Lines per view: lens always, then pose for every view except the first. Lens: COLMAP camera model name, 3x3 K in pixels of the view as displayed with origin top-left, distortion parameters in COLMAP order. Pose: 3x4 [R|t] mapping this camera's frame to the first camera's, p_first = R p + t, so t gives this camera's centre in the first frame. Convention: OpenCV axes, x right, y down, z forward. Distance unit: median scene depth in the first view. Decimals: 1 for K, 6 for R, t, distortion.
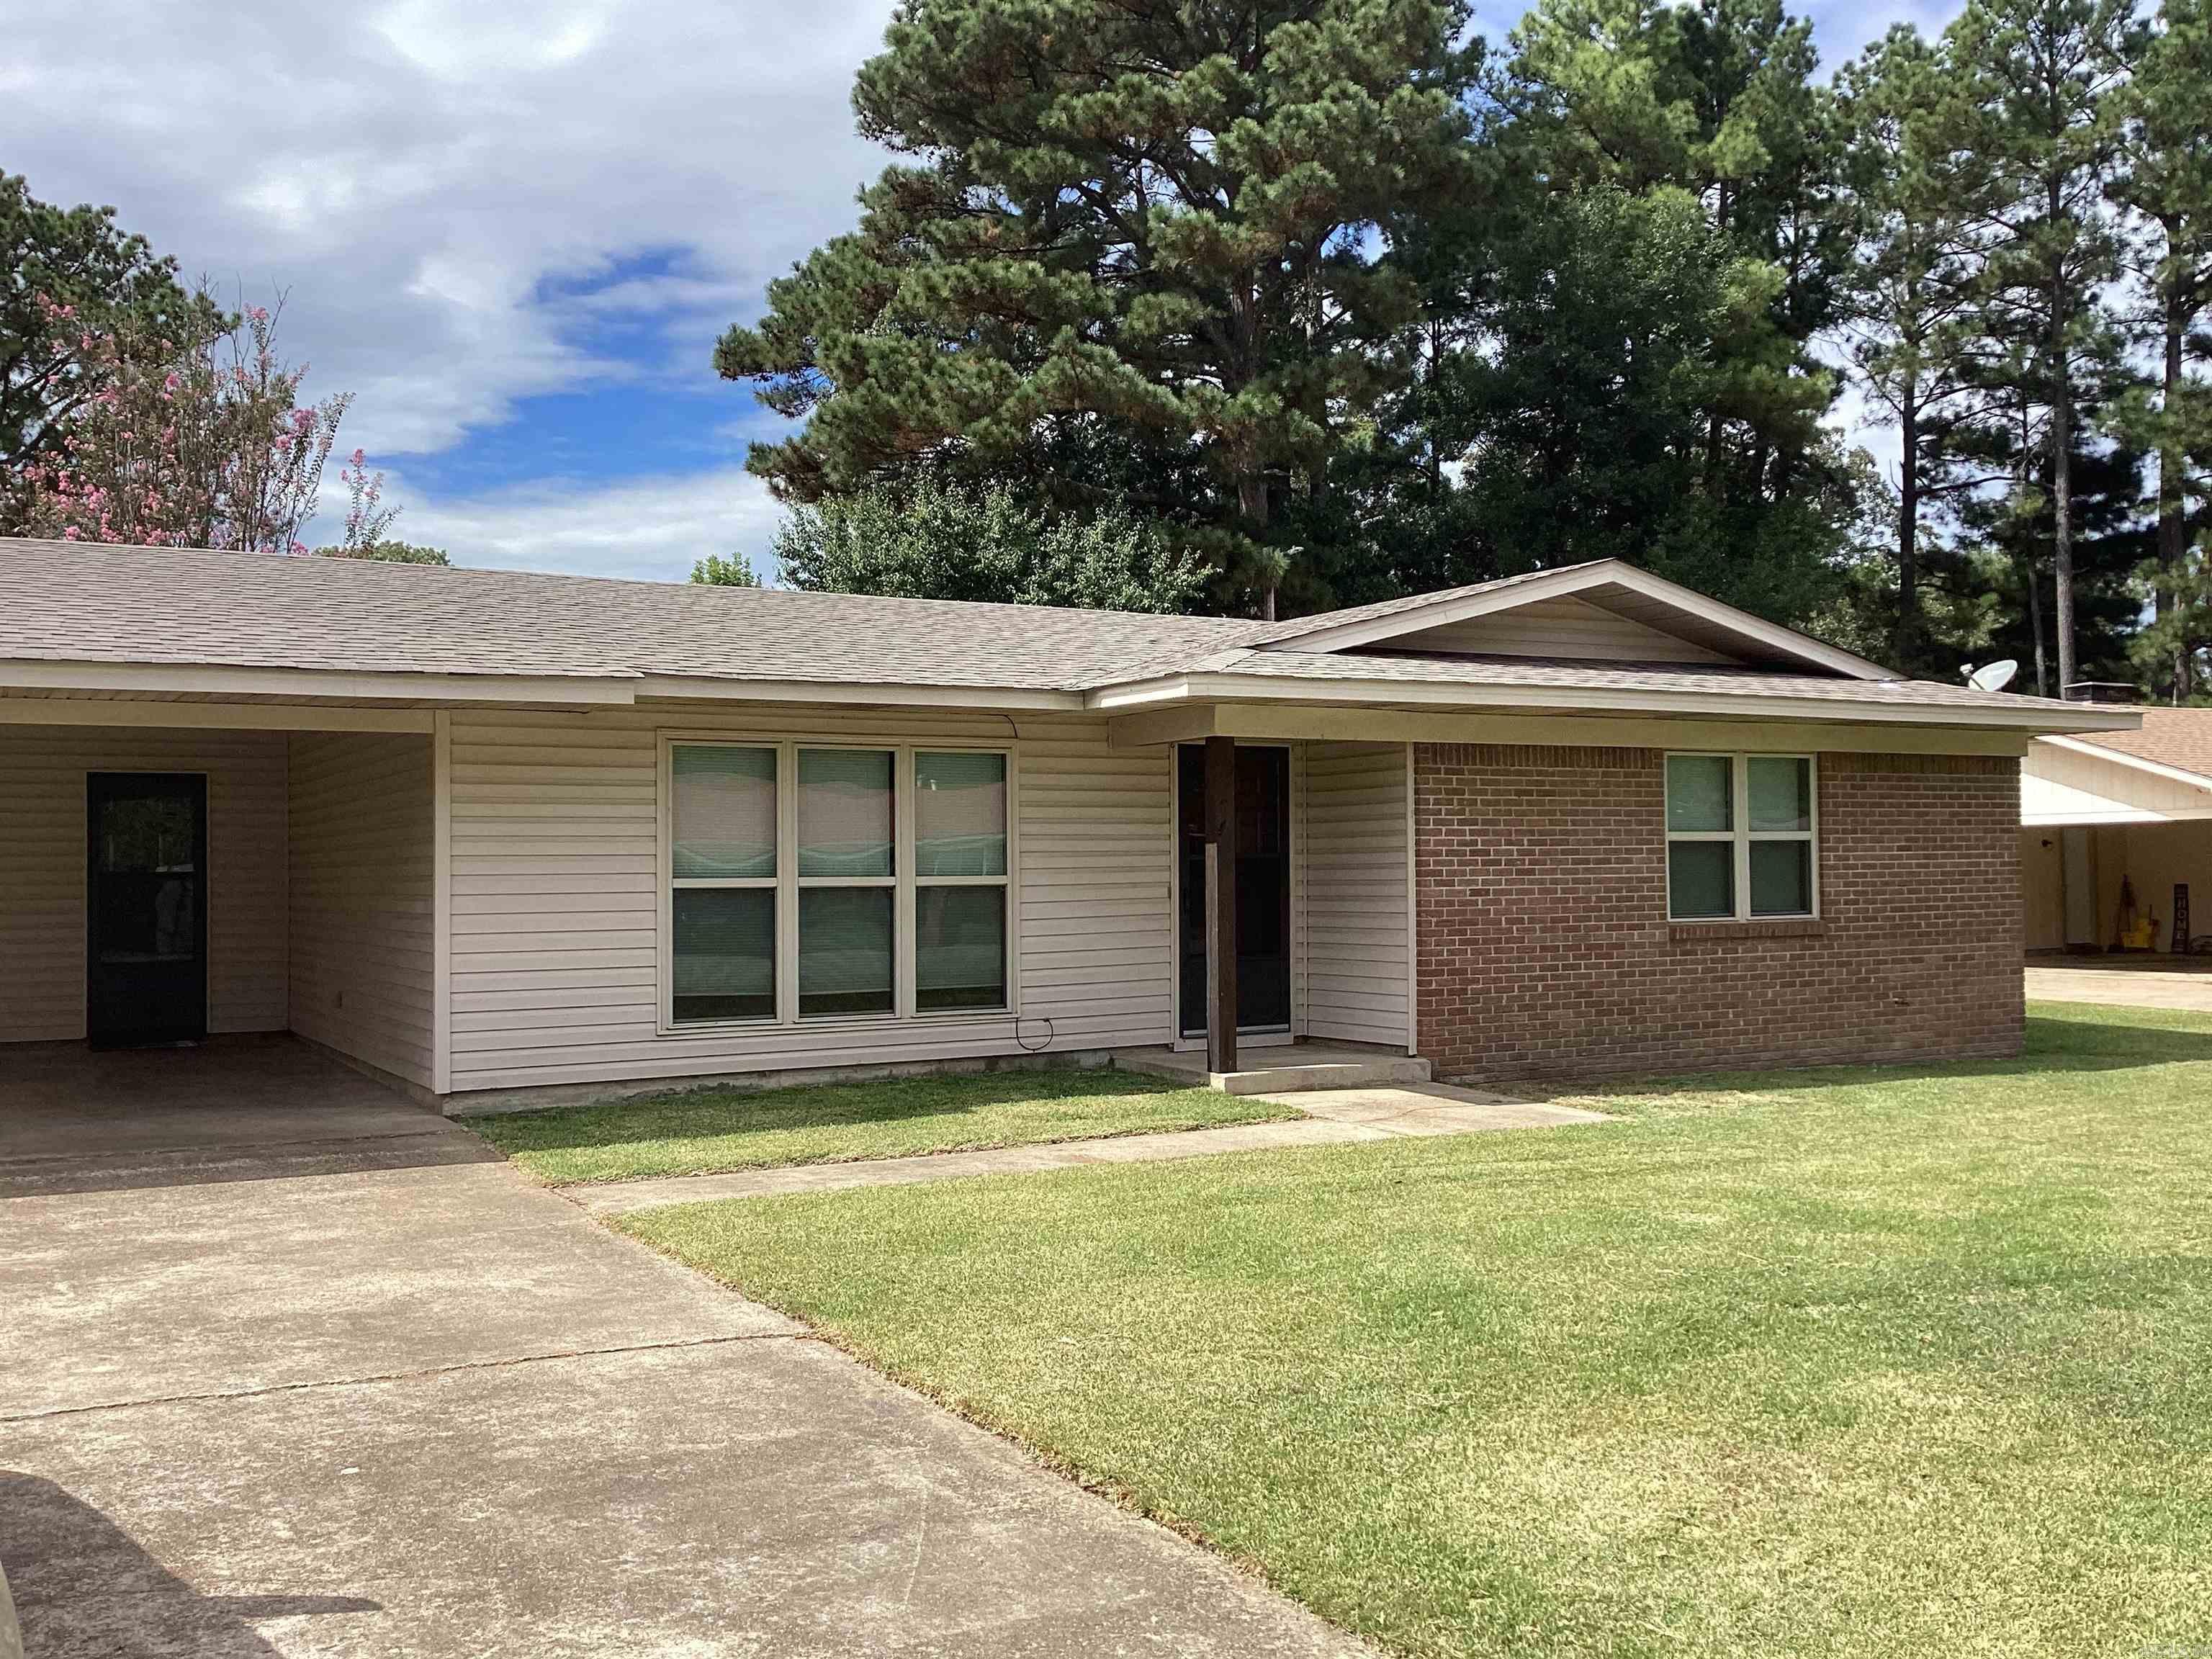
lens RADIAL K [[2025.2, 0, 1112.1], [0, 2025.2, 825.0], [0, 0, 1]] dist [0.209817, -0.369268]
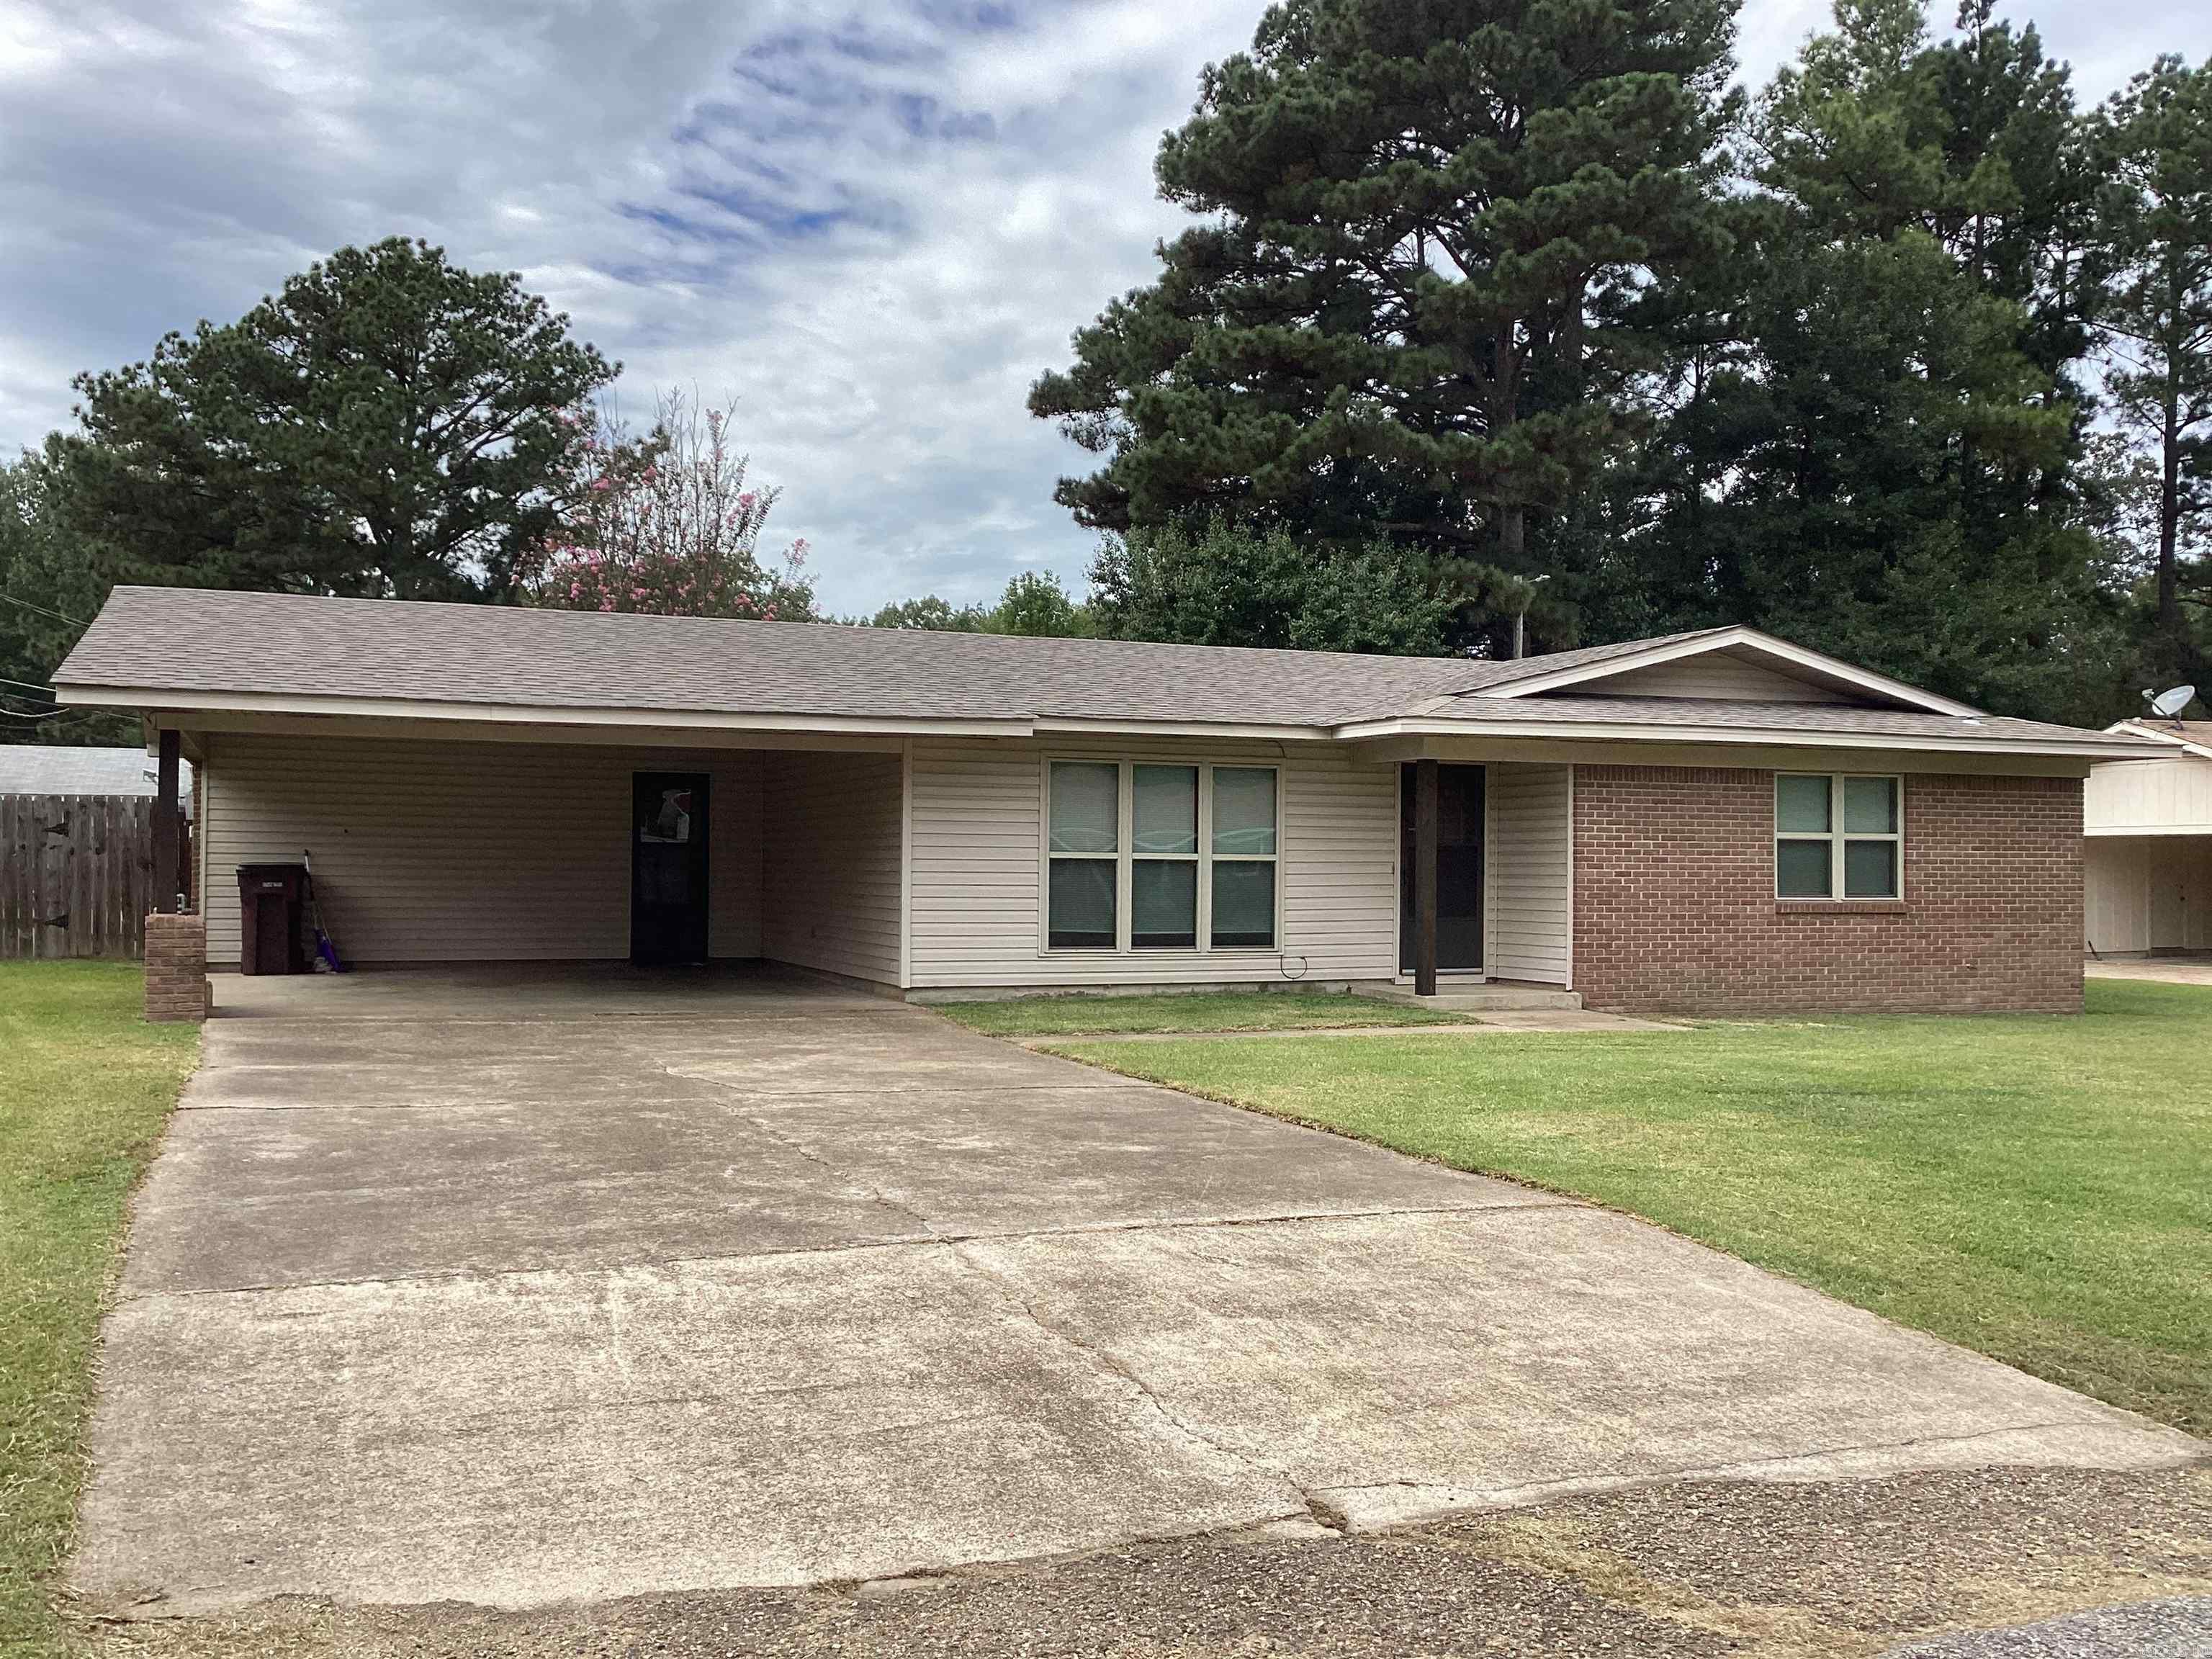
lens RADIAL K [[1996.5, 0, 1100.1], [0, 1996.5, 820.7], [0, 0, 1]] dist [0.051173, -0.137802]
pose [[0.989693, 0.016054, -0.142304, 0.007797], [-0.015937, 0.999871, 0.001961, 0.000112], [0.142318, 0.000327, 0.989821, -0.125187]]
